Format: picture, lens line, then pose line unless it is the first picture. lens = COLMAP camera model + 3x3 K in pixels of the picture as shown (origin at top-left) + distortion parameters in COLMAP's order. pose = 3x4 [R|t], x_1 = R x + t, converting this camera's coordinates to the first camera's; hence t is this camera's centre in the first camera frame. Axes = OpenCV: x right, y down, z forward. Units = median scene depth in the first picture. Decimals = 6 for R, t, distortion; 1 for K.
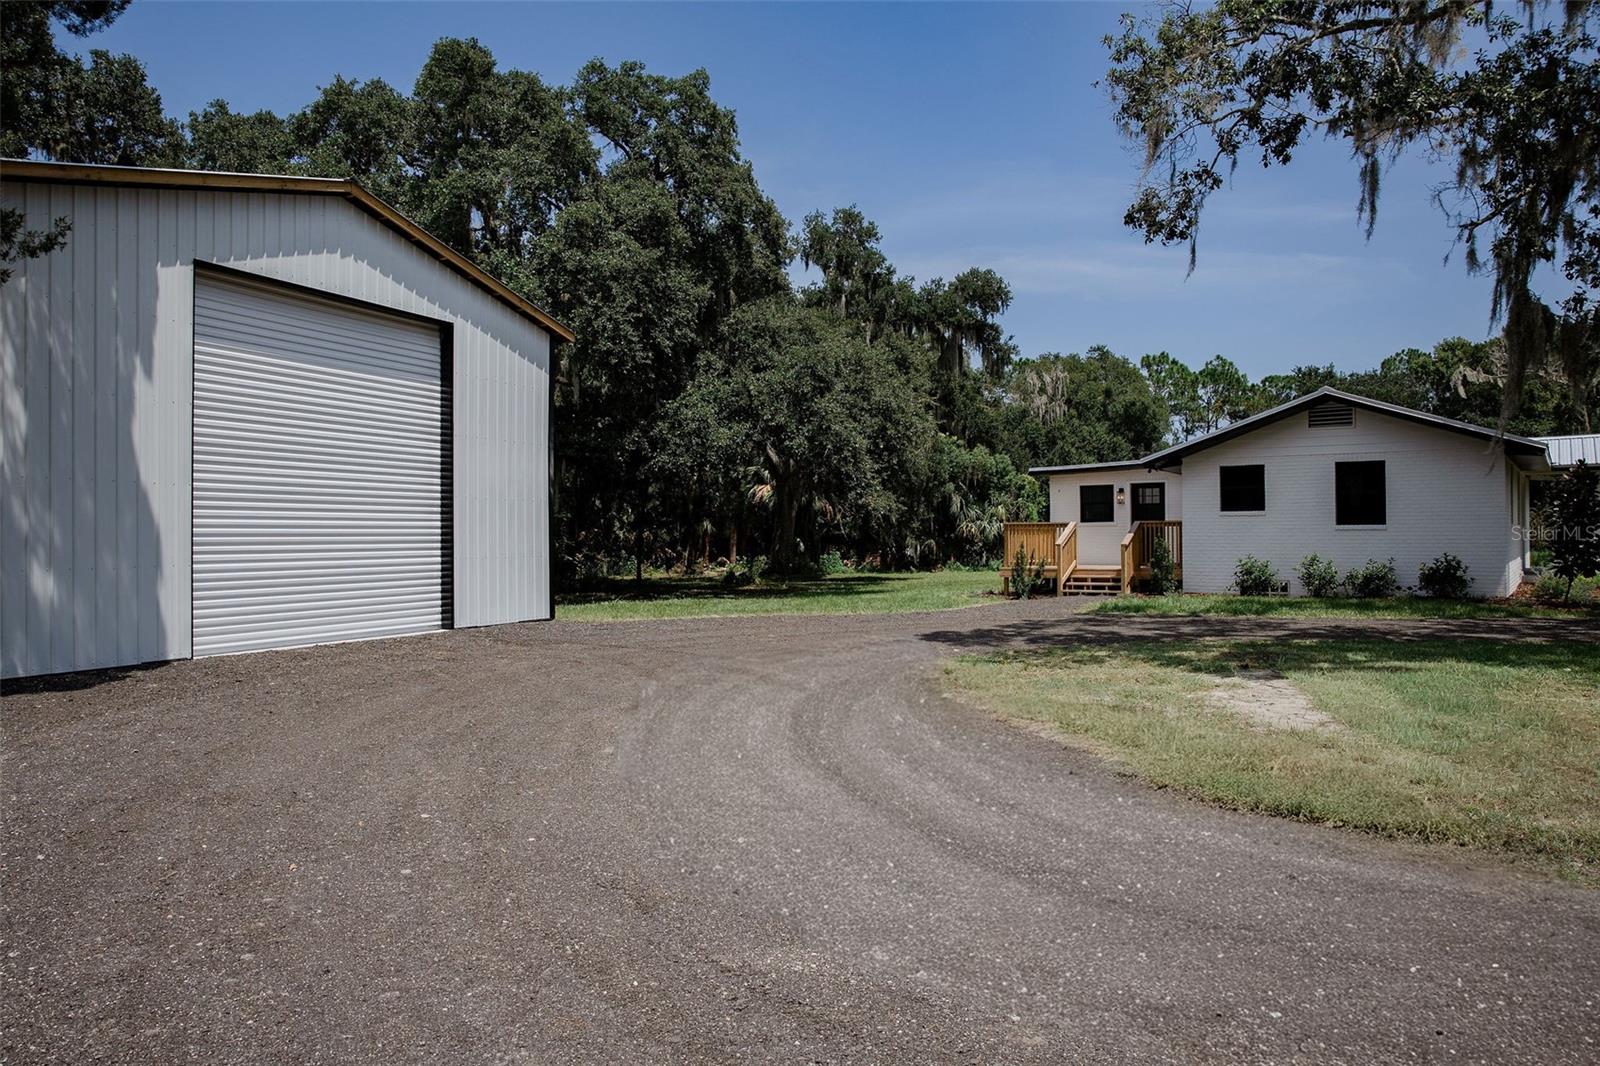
lens RADIAL K [[1069.8, 0, 856.3], [0, 1069.8, 508.1], [0, 0, 1]] dist [0.004985, -0.002825]
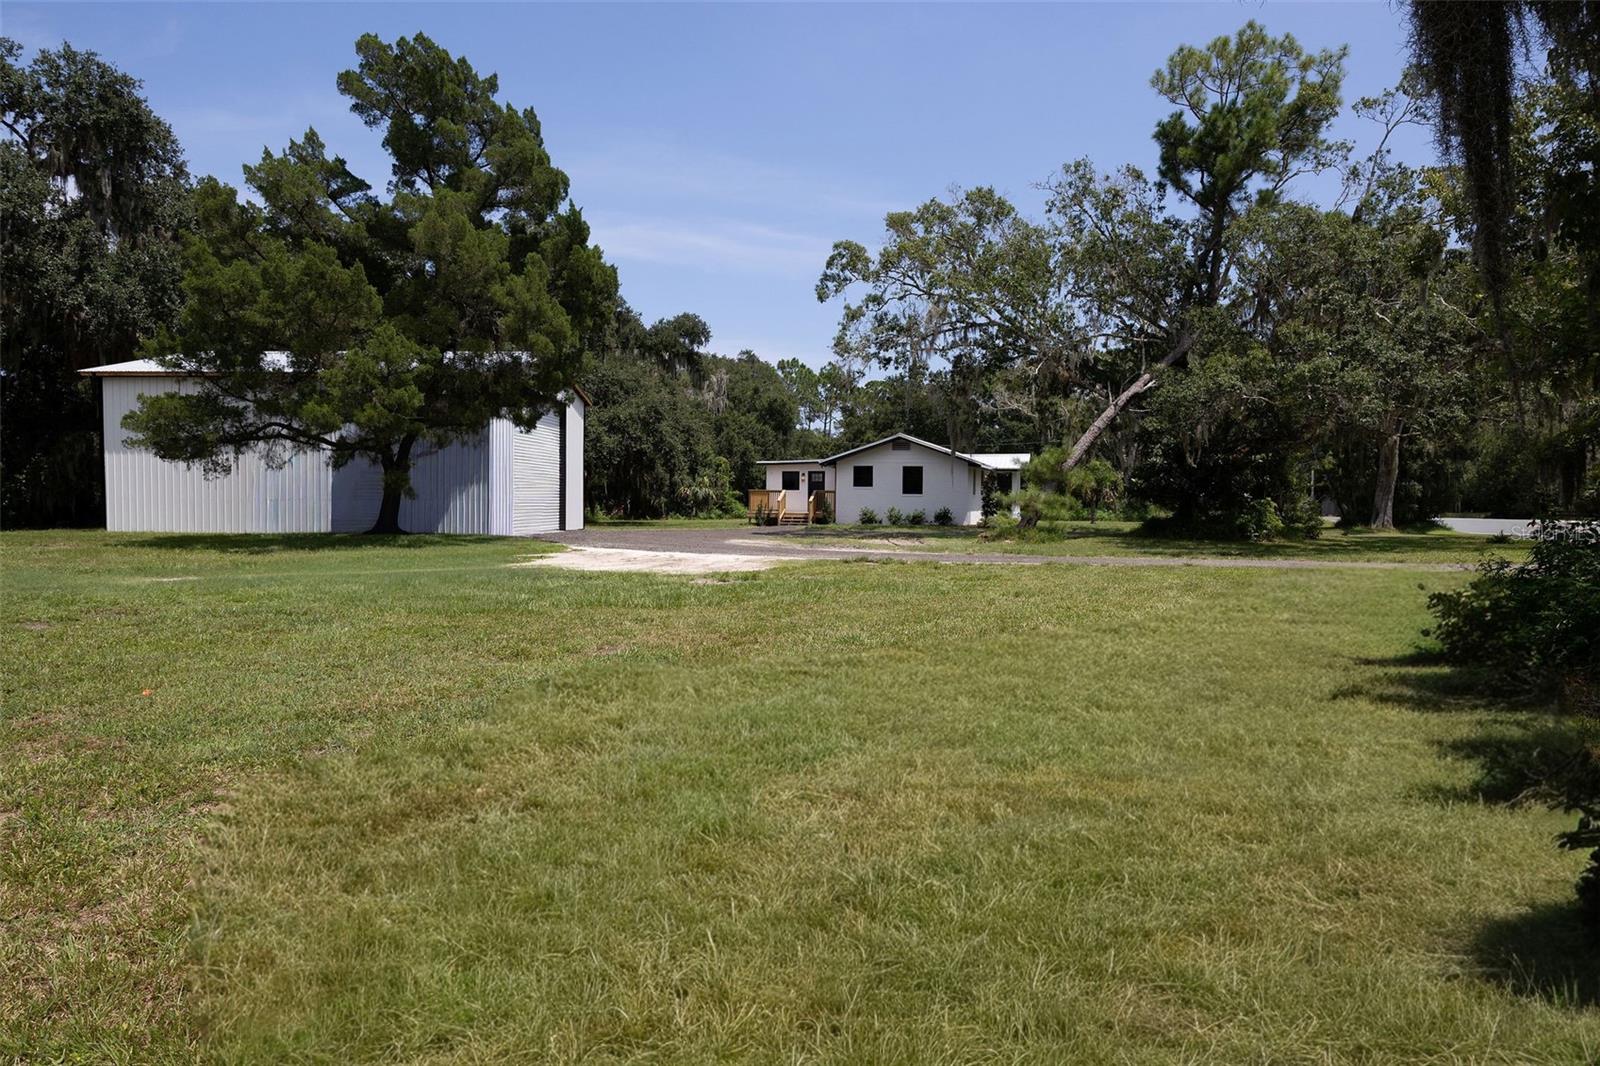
lens RADIAL K [[1069.8, 0, 797.5], [0, 1069.8, 502.3], [0, 0, 1]] dist [0.004985, -0.002825]
pose [[0.953005, 0.016034, 0.302530, -0.353796], [-0.024918, 0.999363, 0.025532, -0.014910], [-0.301928, -0.031870, 0.952798, -0.862261]]
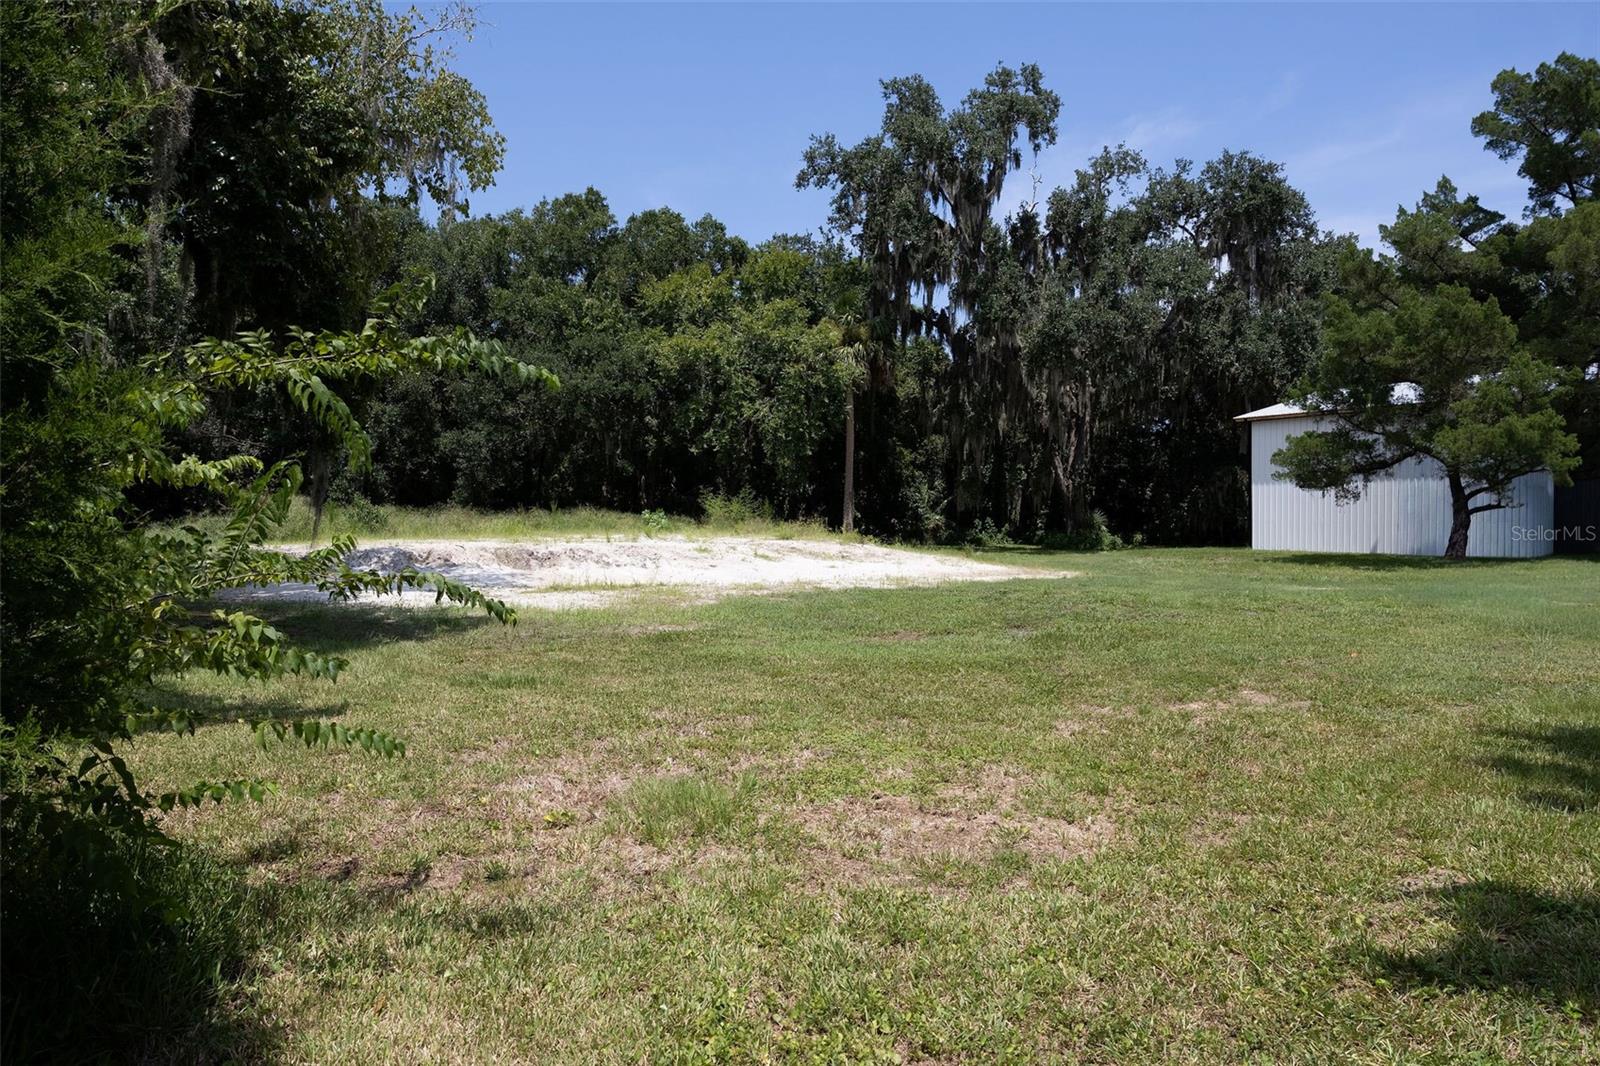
lens RADIAL K [[1069.8, 0, 800.1], [0, 1069.8, 549.8], [0, 0, 1]] dist [0.004985, -0.002825]
pose [[0.801659, 0.026712, -0.597184, -0.355193], [0.009113, 0.998339, 0.056889, -0.019917], [0.597712, -0.051047, 0.800084, -1.011439]]
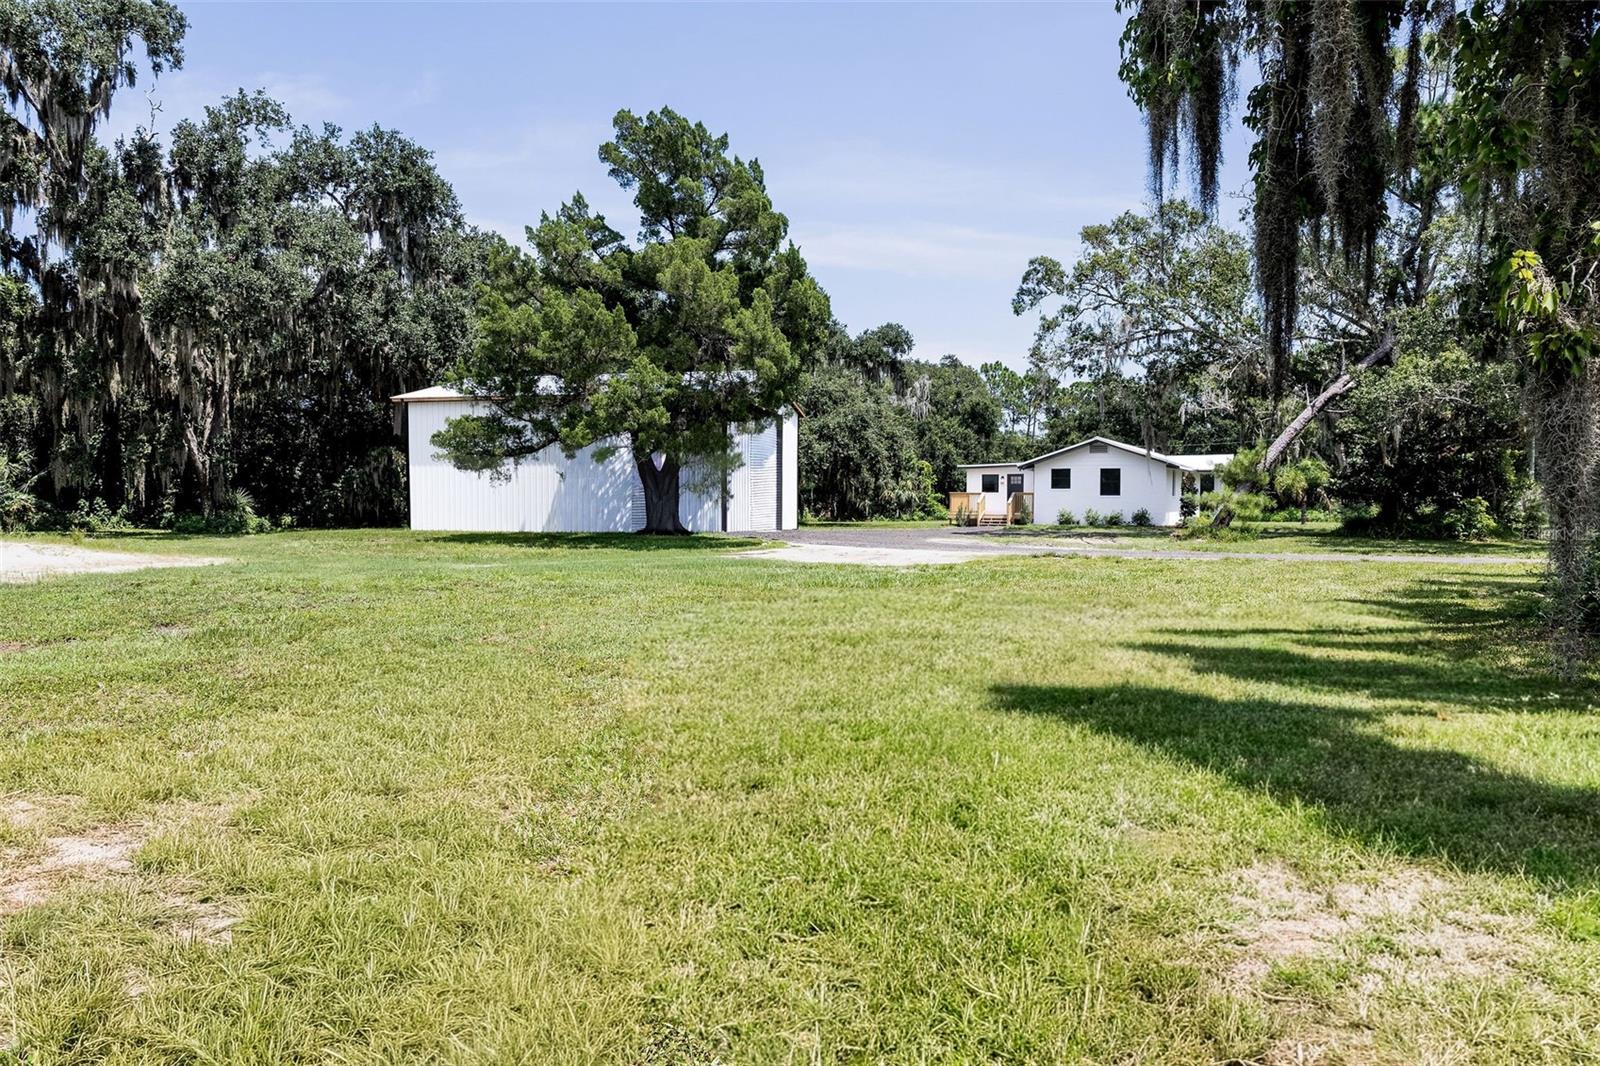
lens RADIAL K [[1069.8, 0, 792.7], [0, 1069.8, 537.6], [0, 0, 1]] dist [0.004985, -0.002825]
pose [[0.993507, 0.008523, 0.113454, -0.380942], [-0.015337, 0.998121, 0.059319, -0.016254], [-0.112736, -0.060674, 0.991771, -0.986654]]
